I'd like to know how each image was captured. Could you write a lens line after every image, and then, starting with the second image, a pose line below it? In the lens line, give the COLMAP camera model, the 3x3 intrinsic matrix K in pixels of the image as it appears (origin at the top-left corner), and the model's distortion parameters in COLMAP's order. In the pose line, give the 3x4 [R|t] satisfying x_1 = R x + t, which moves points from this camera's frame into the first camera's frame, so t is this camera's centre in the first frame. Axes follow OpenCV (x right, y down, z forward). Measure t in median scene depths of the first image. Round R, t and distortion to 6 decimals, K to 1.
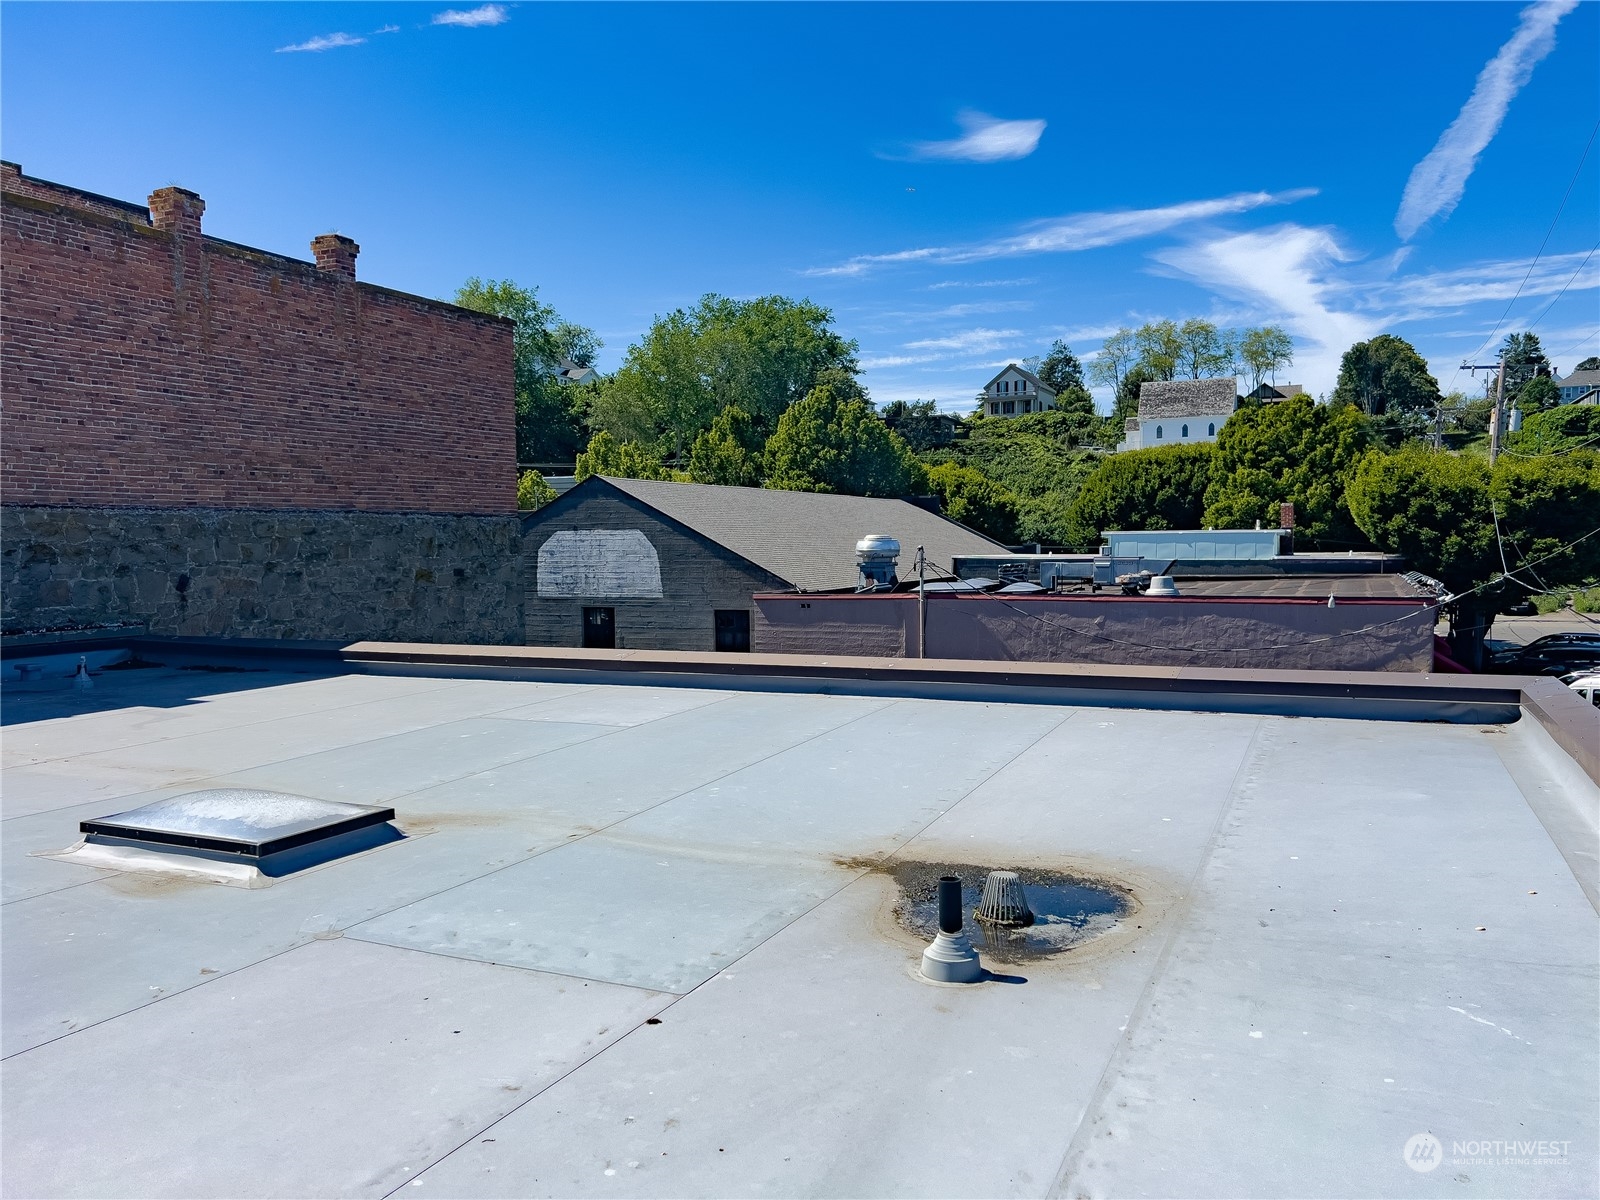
lens RADIAL K [[1164.5, 0, 826.8], [0, 1164.5, 613.5], [0, 0, 1]] dist [0.061658, -0.076673]
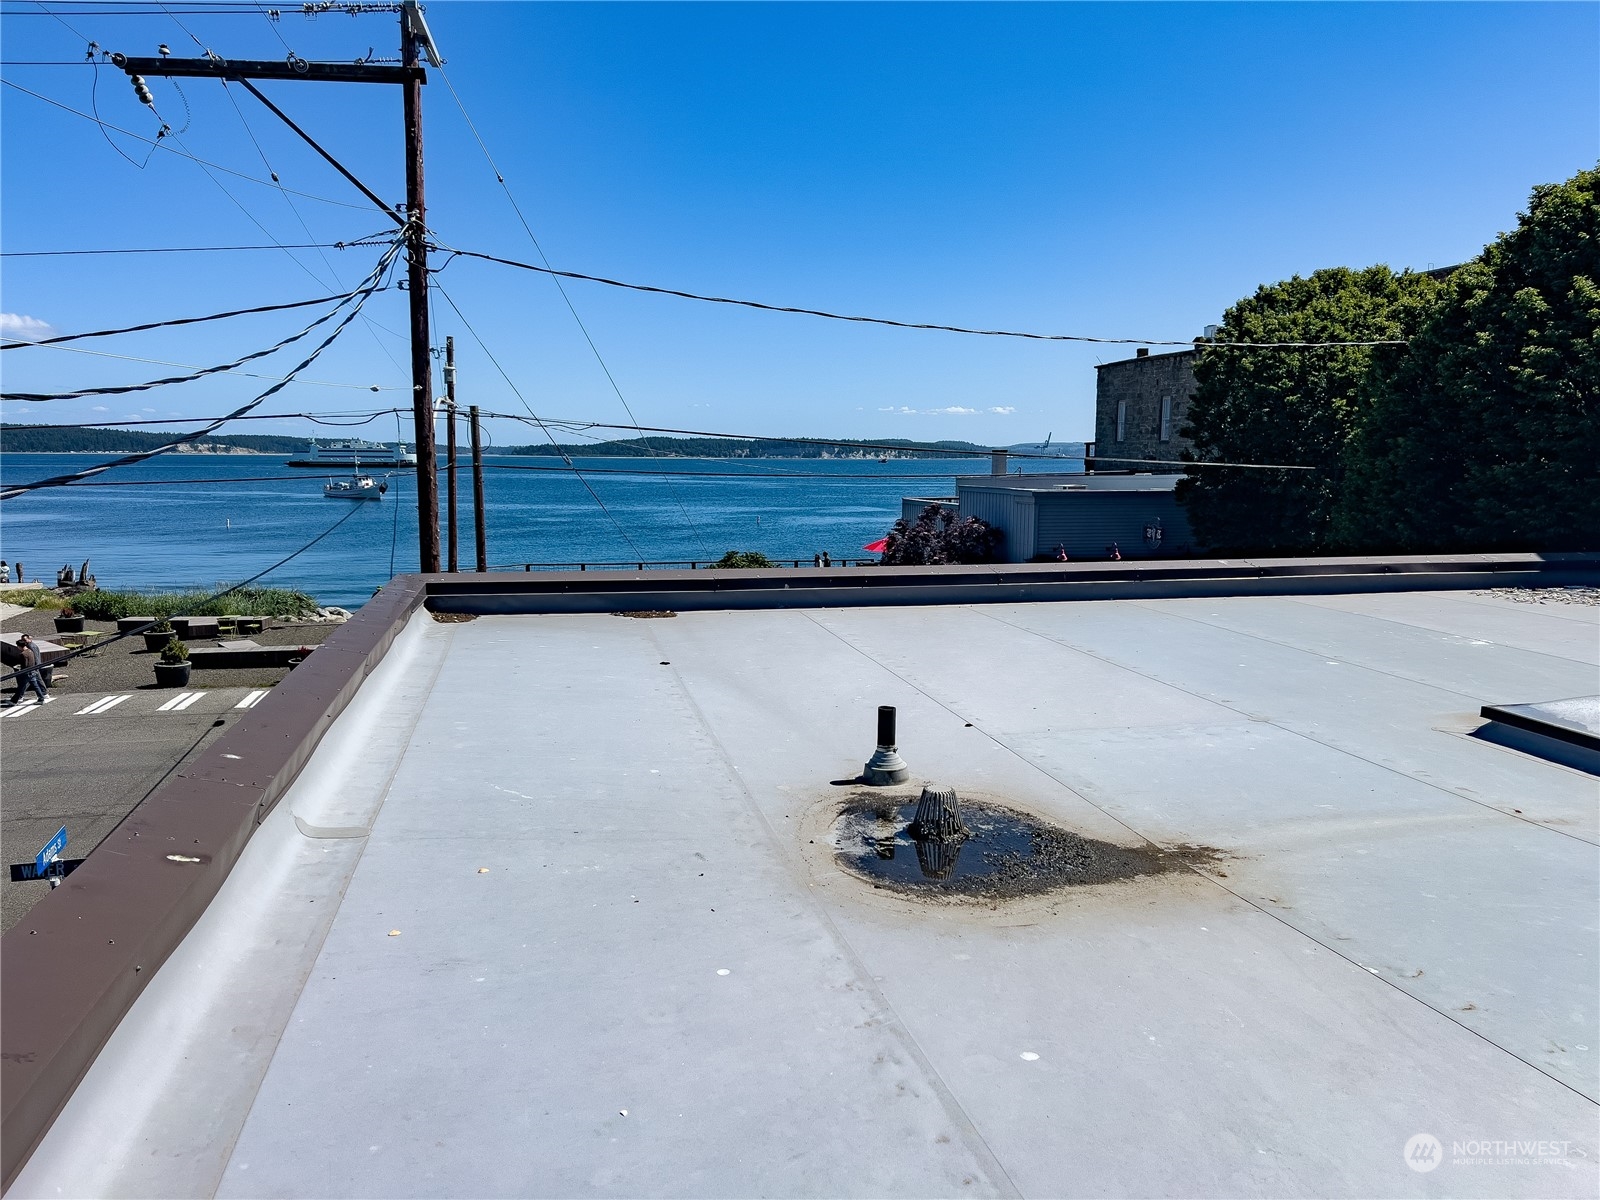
lens RADIAL K [[1164.5, 0, 826.8], [0, 1164.5, 613.5], [0, 0, 1]] dist [0.061658, -0.076673]
pose [[-0.786420, 0.089344, -0.611197, 0.810568], [-0.037555, 0.980738, 0.191684, -0.101800], [0.616550, 0.173698, -0.767916, 1.676176]]
